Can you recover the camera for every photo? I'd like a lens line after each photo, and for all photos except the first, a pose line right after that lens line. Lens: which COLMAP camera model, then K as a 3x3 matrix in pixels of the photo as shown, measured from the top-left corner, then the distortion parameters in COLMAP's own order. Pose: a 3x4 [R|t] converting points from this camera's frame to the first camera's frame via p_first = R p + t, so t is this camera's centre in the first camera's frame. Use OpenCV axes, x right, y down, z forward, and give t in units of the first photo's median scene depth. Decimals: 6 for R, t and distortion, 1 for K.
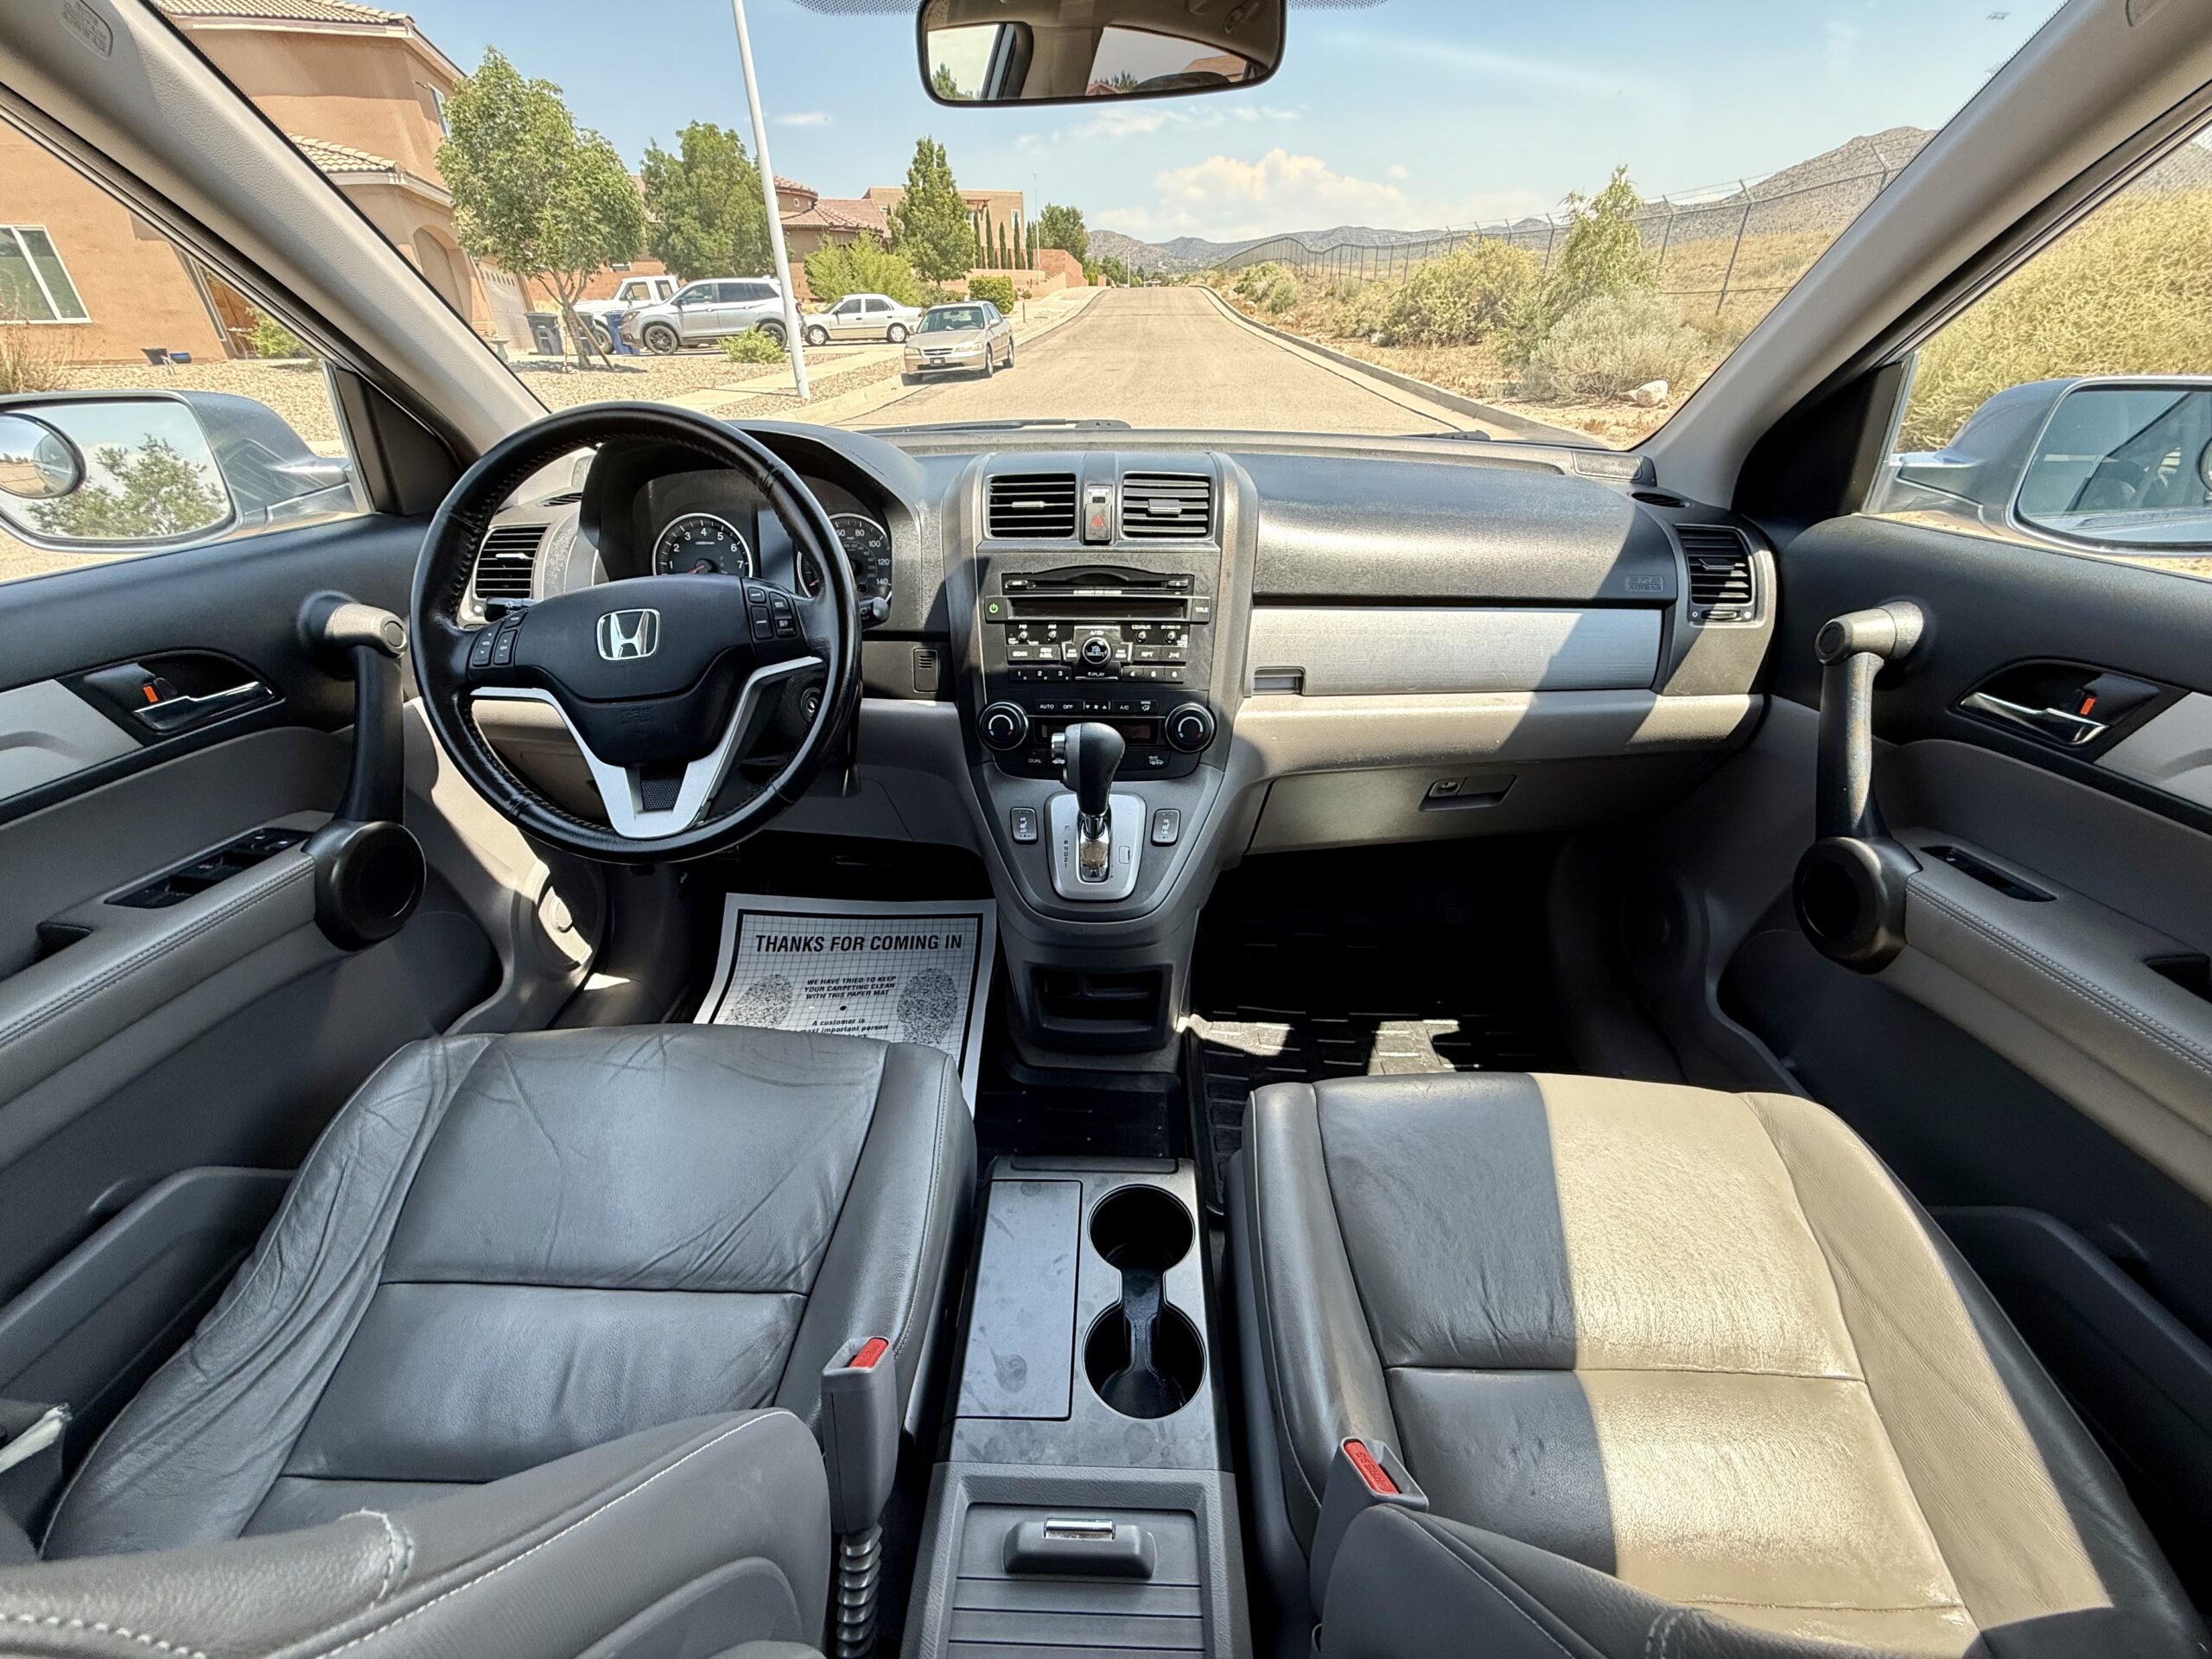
lens RADIAL K [[892.1, 0, 1106.0], [0, 892.1, 829.5], [0, 0, 1]] dist [0.000506, -0.002836]
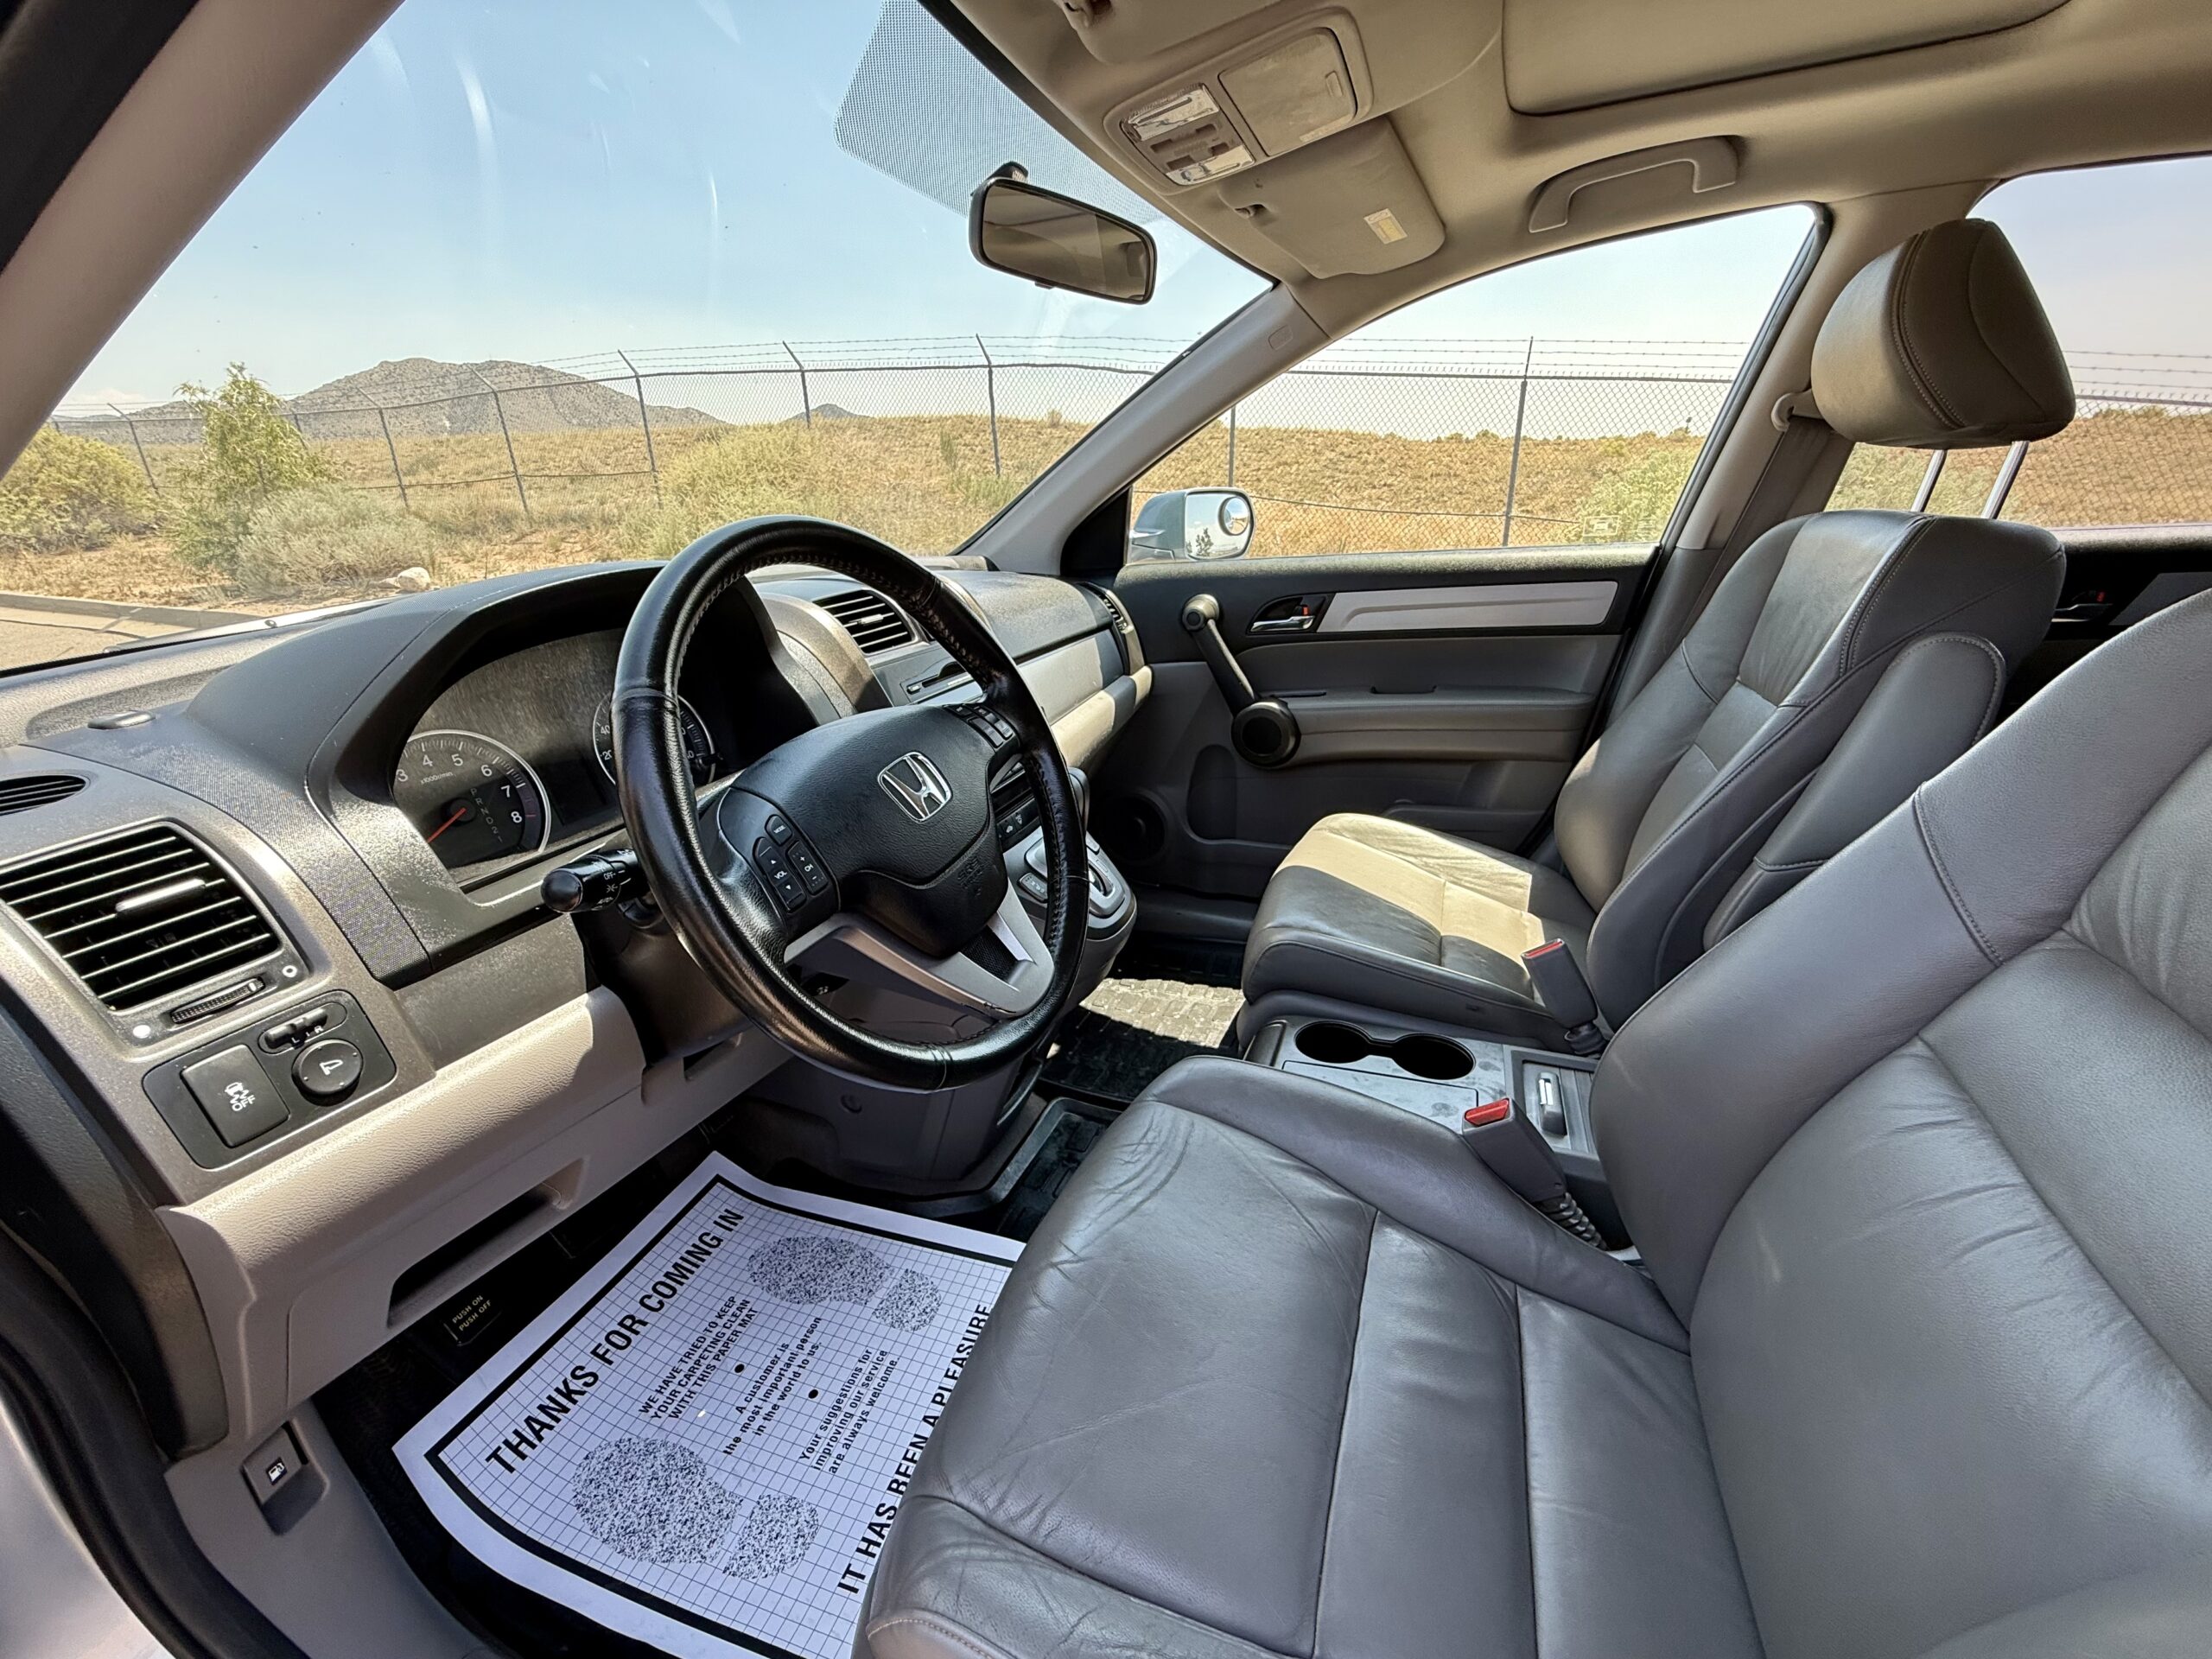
lens RADIAL K [[892.1, 0, 1106.0], [0, 892.1, 829.5], [0, 0, 1]] dist [0.000506, -0.002836]
pose [[0.331341, -0.338244, 0.880797, -0.934201], [0.490415, 0.859259, 0.145487, -0.171130], [-0.806043, 0.383750, 0.450588, 0.408412]]
